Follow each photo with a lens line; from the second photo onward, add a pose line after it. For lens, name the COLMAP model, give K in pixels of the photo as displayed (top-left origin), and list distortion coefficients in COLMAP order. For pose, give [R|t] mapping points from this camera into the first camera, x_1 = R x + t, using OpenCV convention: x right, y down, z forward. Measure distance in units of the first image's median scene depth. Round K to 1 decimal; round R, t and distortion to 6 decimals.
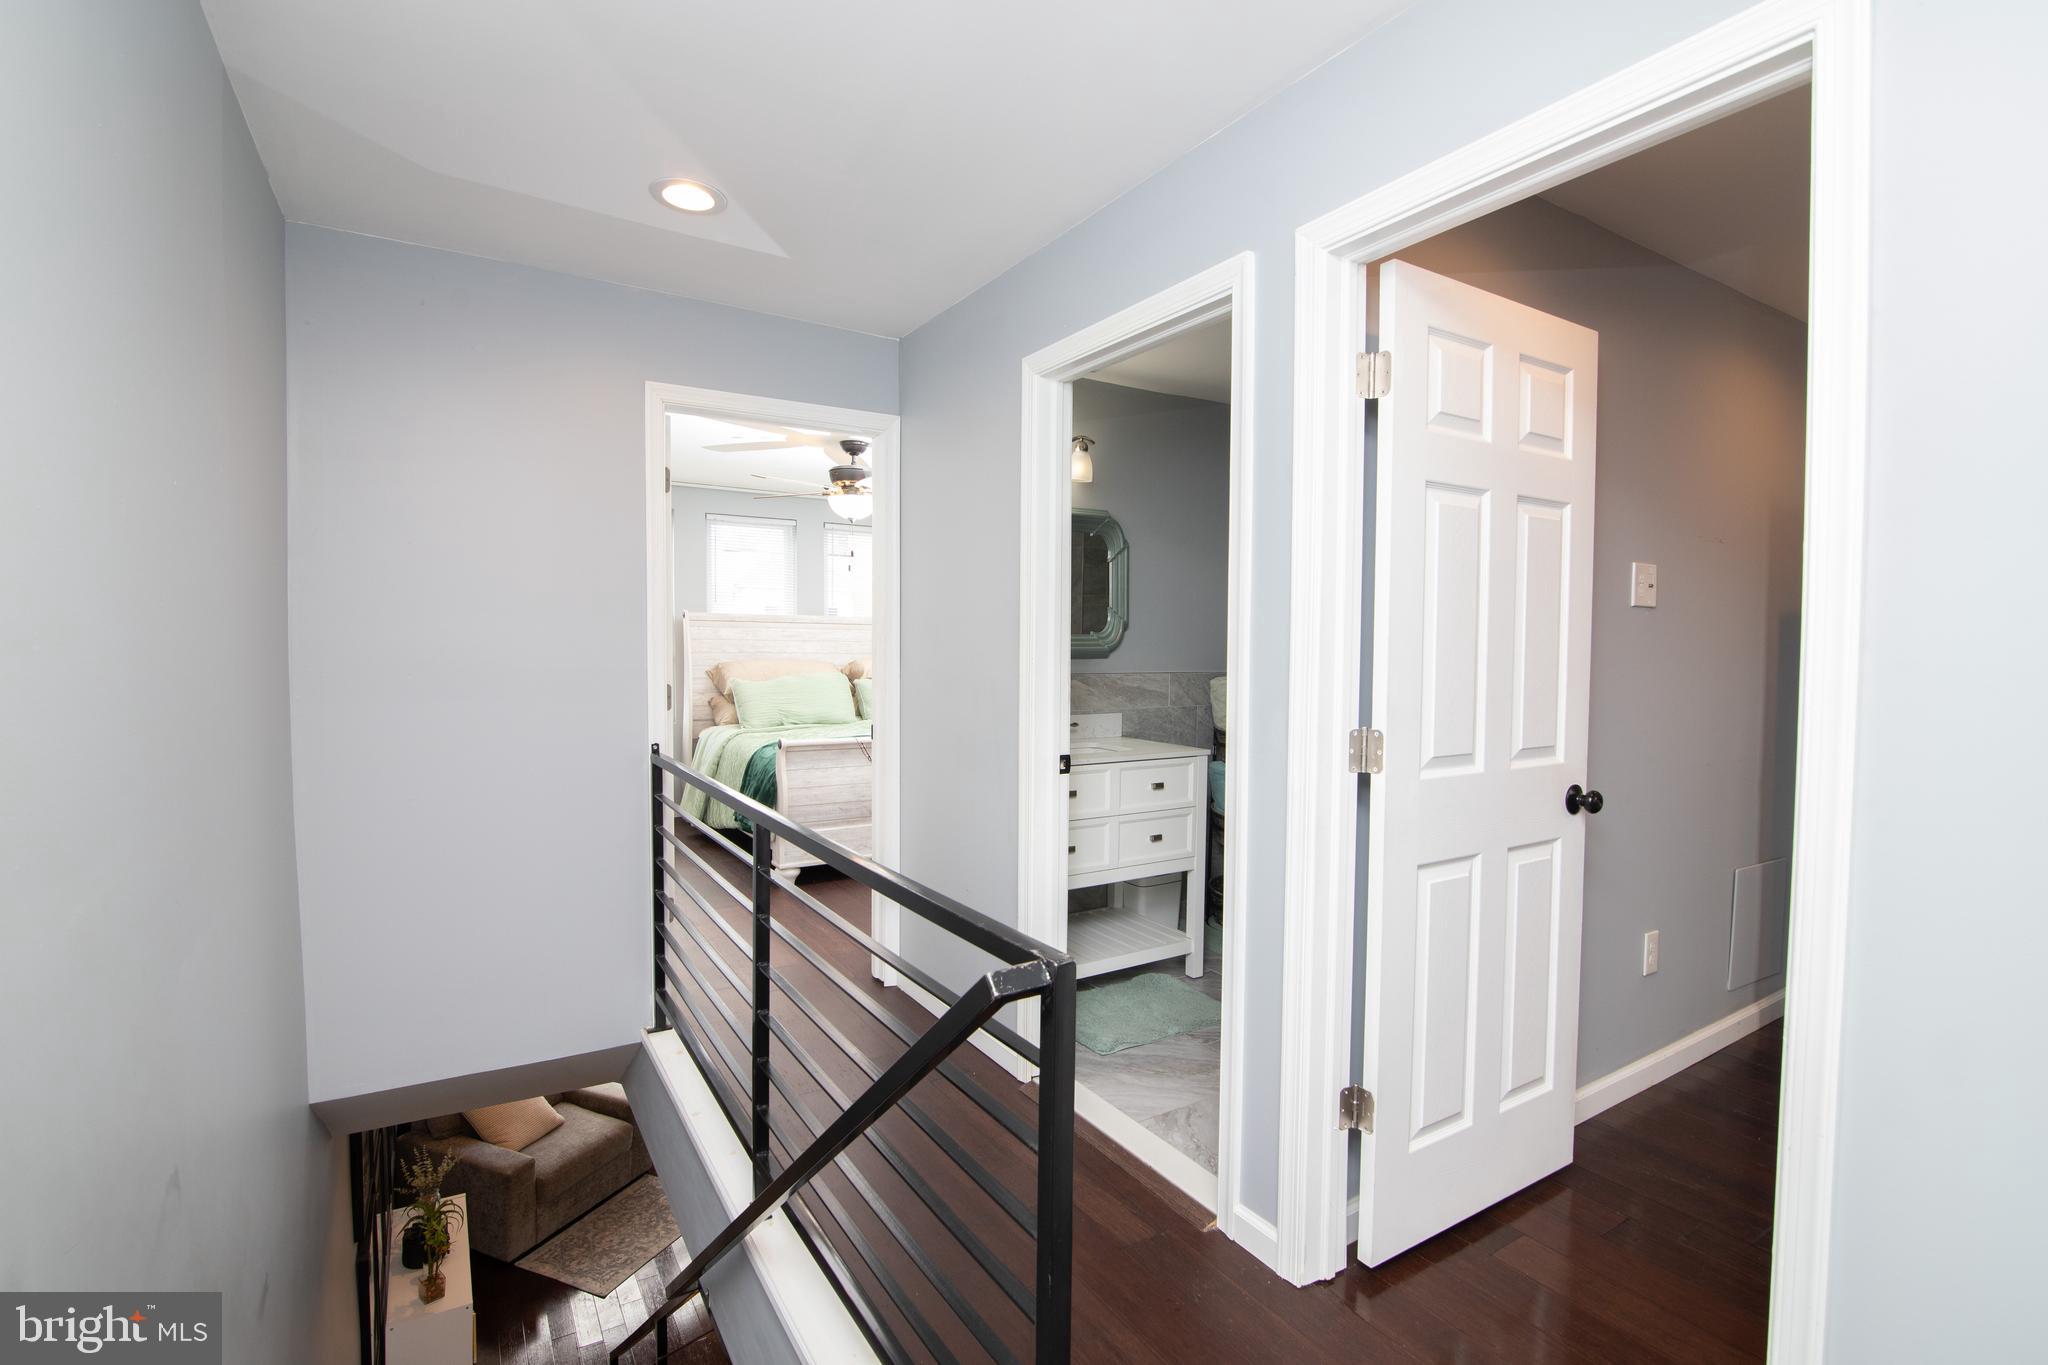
lens RADIAL K [[969.4, 0, 1024.0], [0, 969.4, 682.5], [0, 0, 1]] dist [-0.016852, 0.001211]
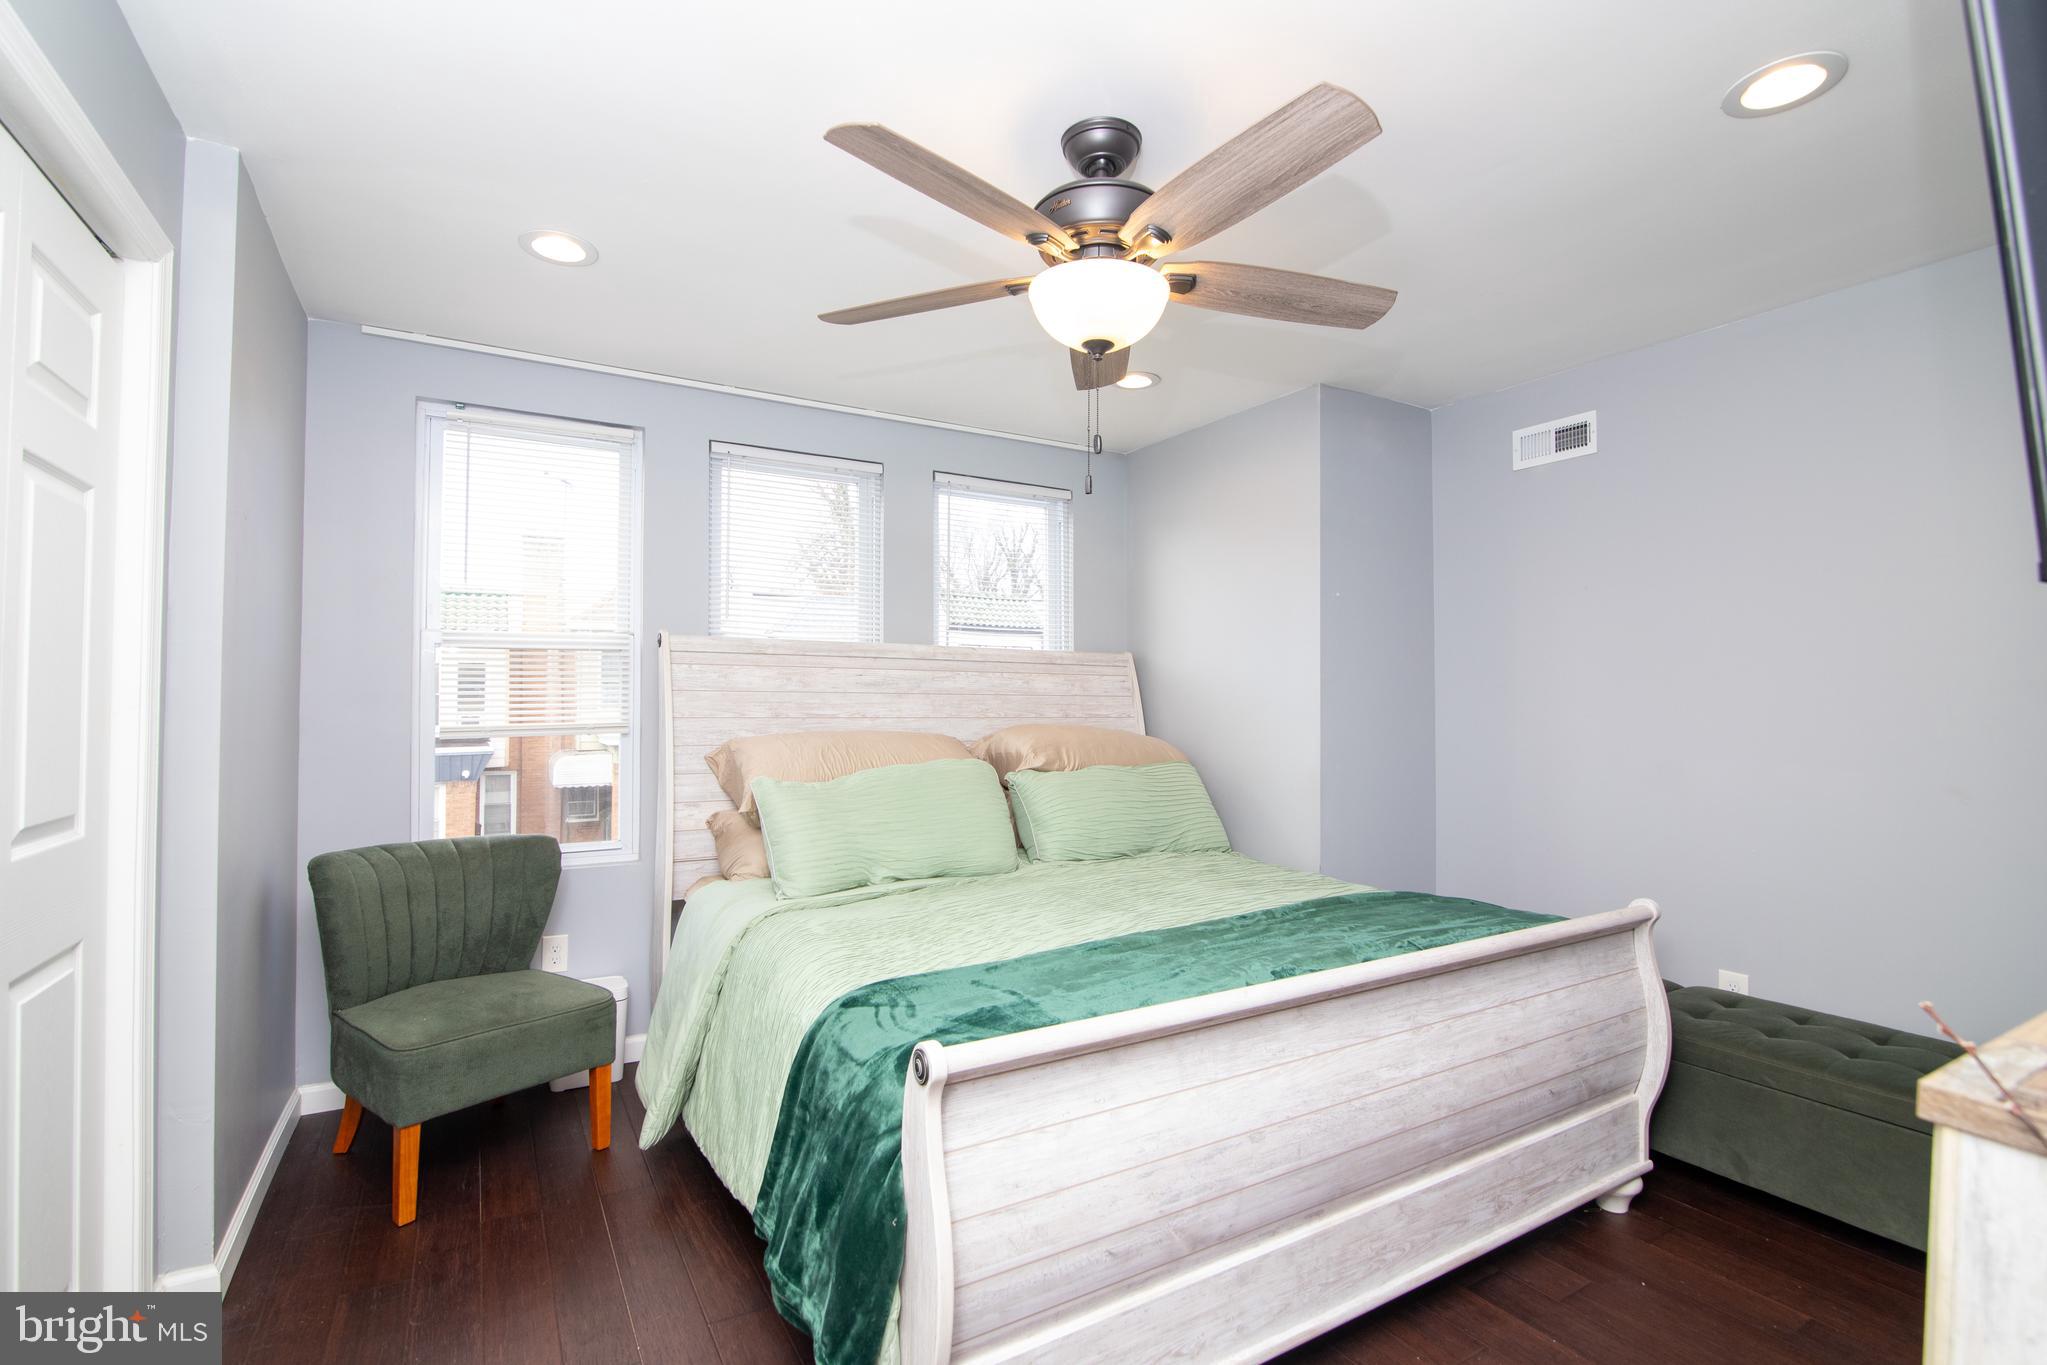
lens RADIAL K [[968.9, 0, 1023.5], [0, 968.9, 682.5], [0, 0, 1]] dist [-0.016852, 0.001211]
pose [[0.999511, -0.003105, -0.031118, -0.157201], [0.001621, 0.998865, -0.047612, -0.026138], [0.031231, 0.047538, 0.998381, 0.527191]]
